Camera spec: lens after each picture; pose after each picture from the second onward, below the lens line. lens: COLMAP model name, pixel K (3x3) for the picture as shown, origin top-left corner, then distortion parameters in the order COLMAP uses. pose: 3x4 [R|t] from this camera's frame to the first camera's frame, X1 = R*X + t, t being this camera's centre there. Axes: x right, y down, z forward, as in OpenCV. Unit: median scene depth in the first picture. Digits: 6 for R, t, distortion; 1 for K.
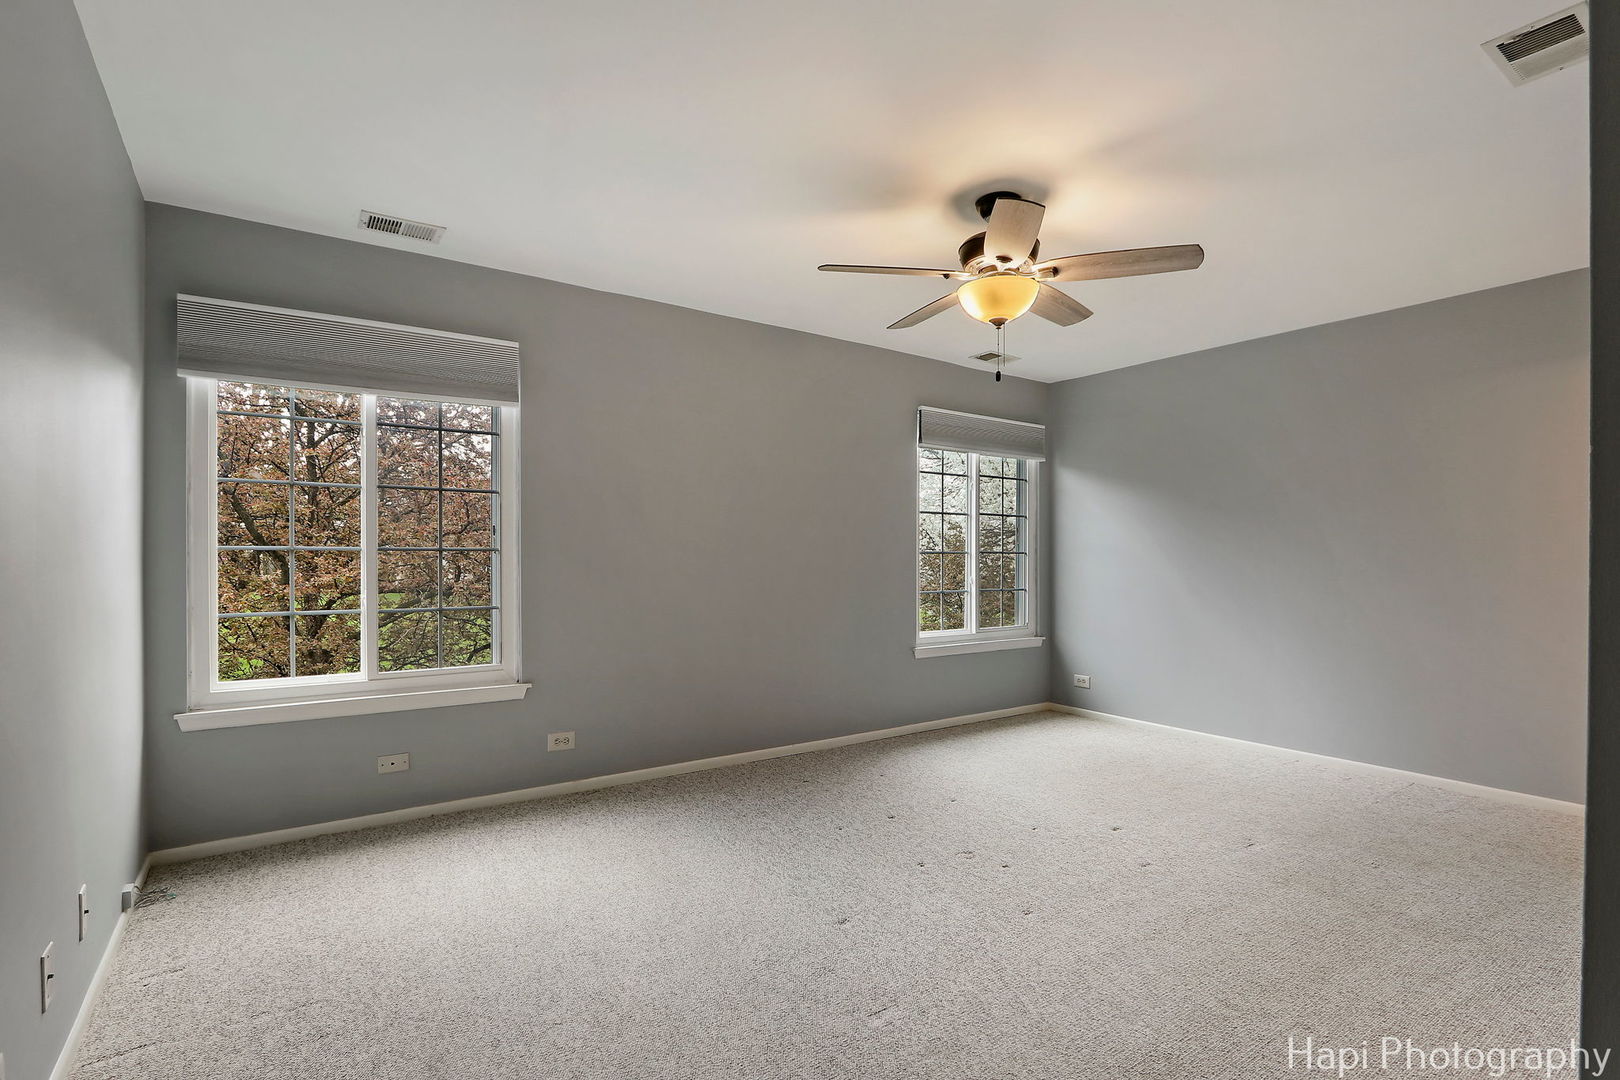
lens RADIAL K [[766.1, 0, 789.1], [0, 766.1, 567.2], [0, 0, 1]] dist [-0.012061, -0.000763]
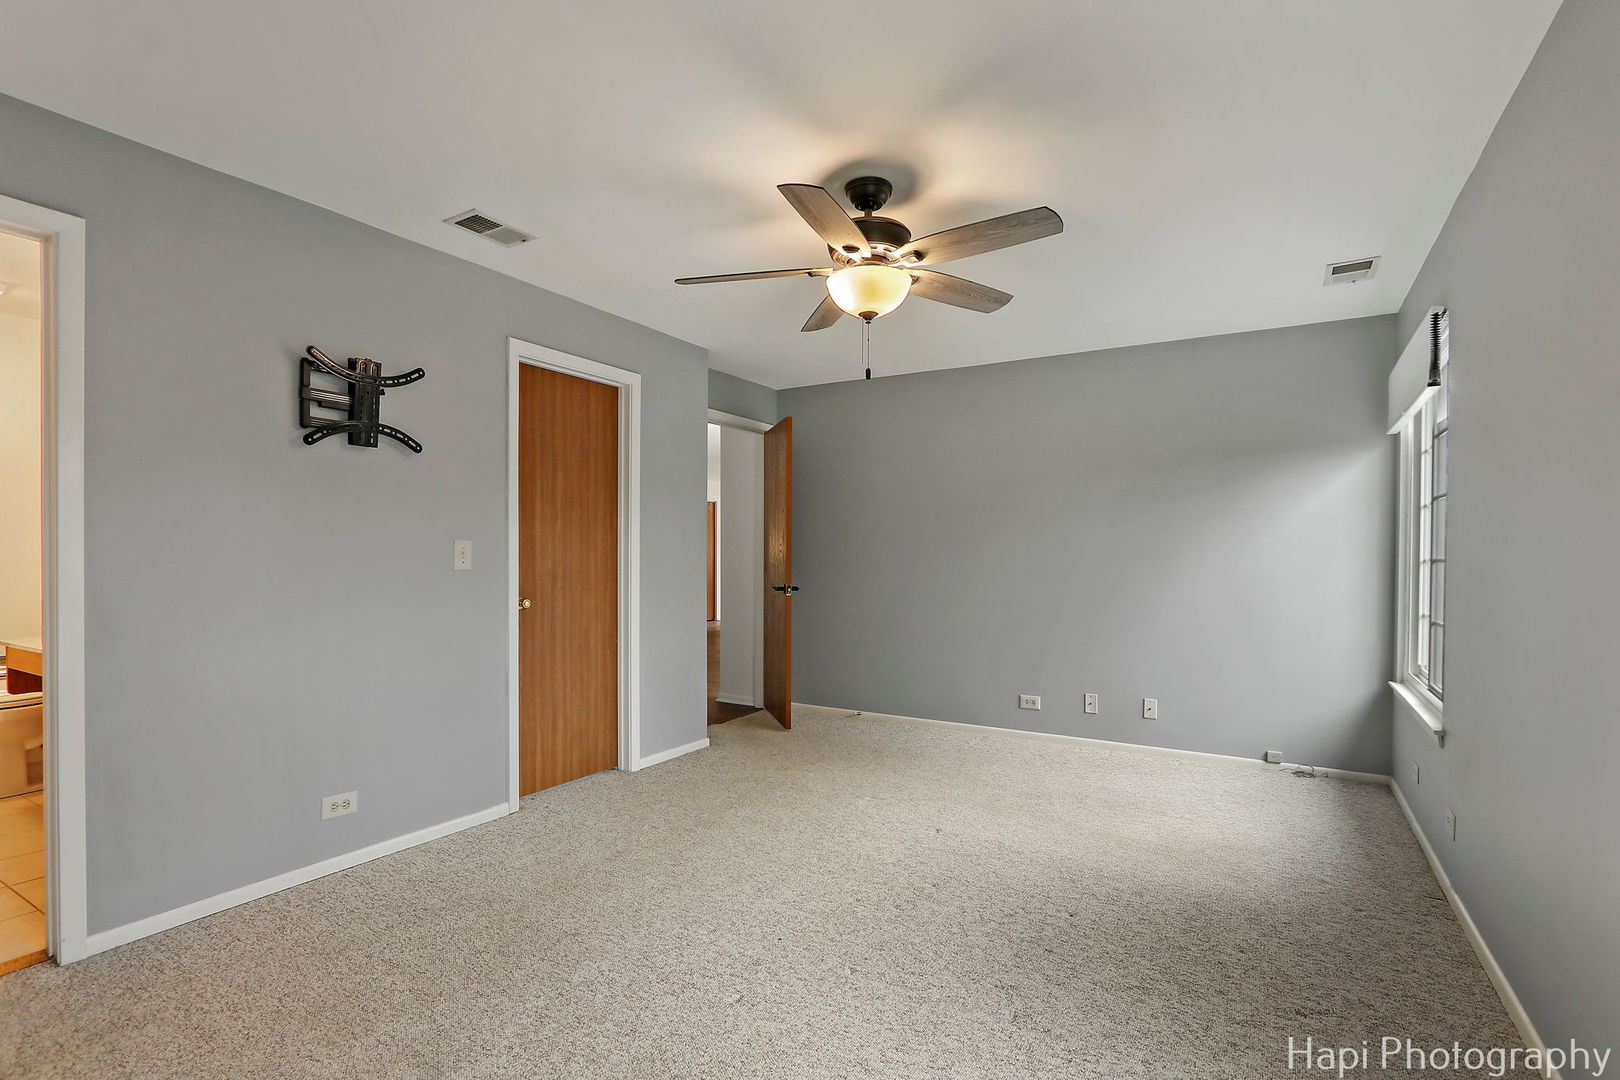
lens RADIAL K [[766.1, 0, 789.1], [0, 766.1, 567.2], [0, 0, 1]] dist [-0.012061, -0.000763]
pose [[-0.916417, 0.000303, -0.400224, 0.739103], [-0.009643, 0.999693, 0.022837, -0.032100], [0.400108, 0.024787, -0.916133, 1.830735]]
